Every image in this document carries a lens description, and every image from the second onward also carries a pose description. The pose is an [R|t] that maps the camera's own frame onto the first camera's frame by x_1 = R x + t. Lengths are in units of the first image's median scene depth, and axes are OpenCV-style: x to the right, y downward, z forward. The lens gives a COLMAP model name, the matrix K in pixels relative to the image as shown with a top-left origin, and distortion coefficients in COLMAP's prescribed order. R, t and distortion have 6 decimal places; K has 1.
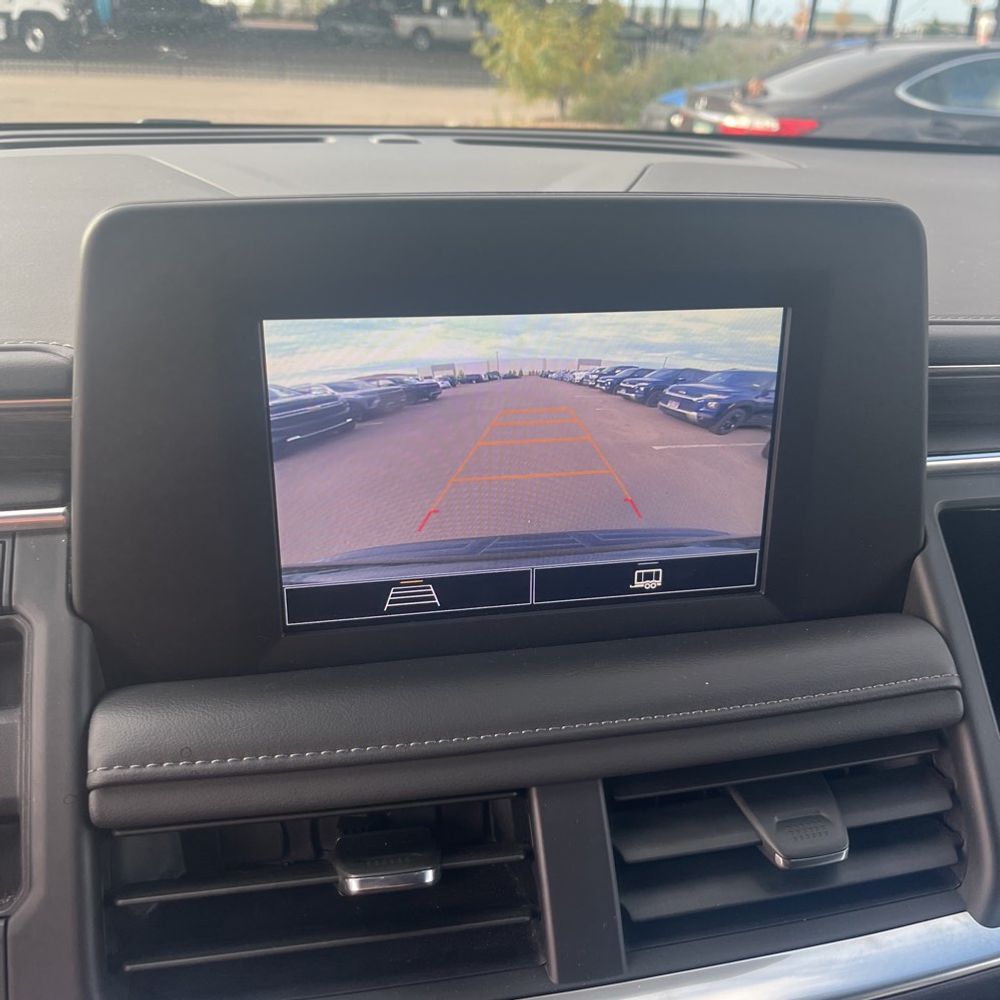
lens RADIAL K [[1040.8, 0, 518.3], [0, 1040.8, 509.0], [0, 0, 1]] dist [0.069737, -0.105969]
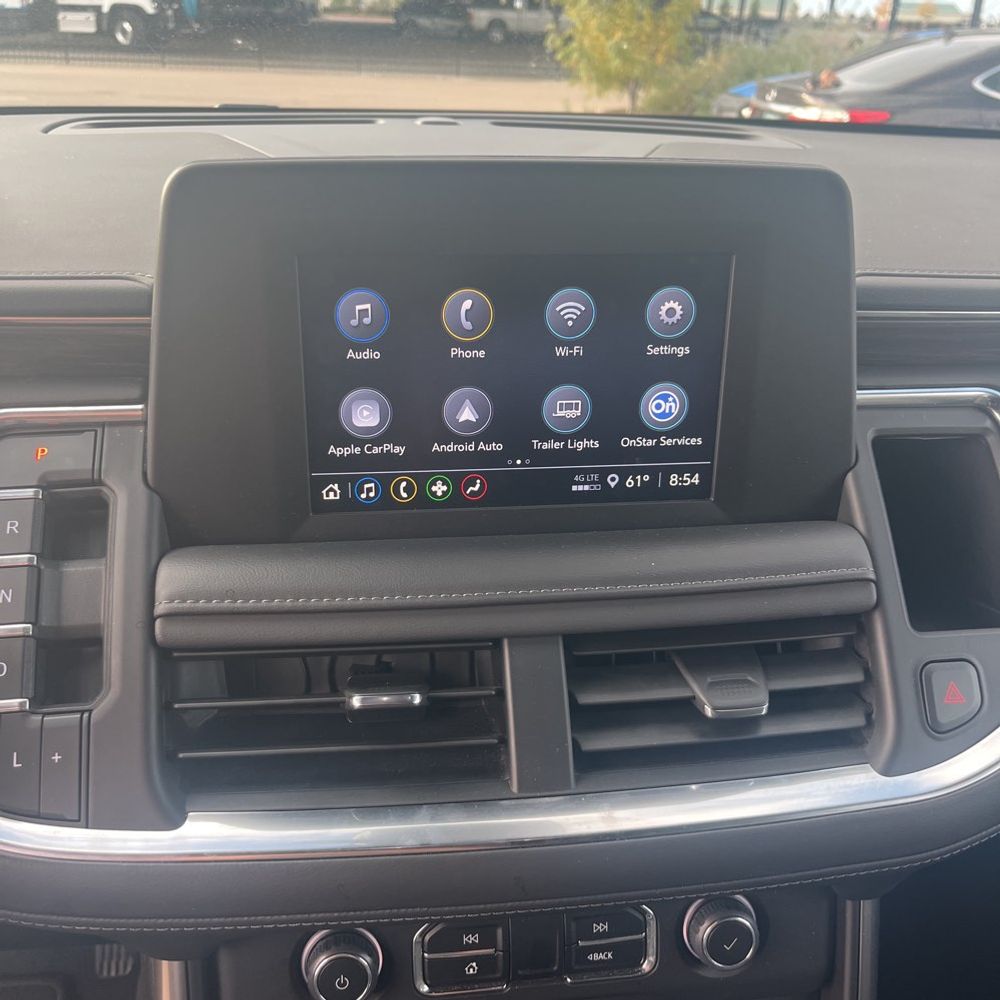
lens RADIAL K [[1041.5, 0, 500.0], [0, 1041.5, 500.0], [0, 0, 1]] dist [0.063671, -0.090445]
pose [[0.996641, 0.030433, -0.076024, 0.083719], [-0.030523, 0.999534, -0.000031, 0.088299], [0.075988, 0.002352, 0.997106, -0.196949]]
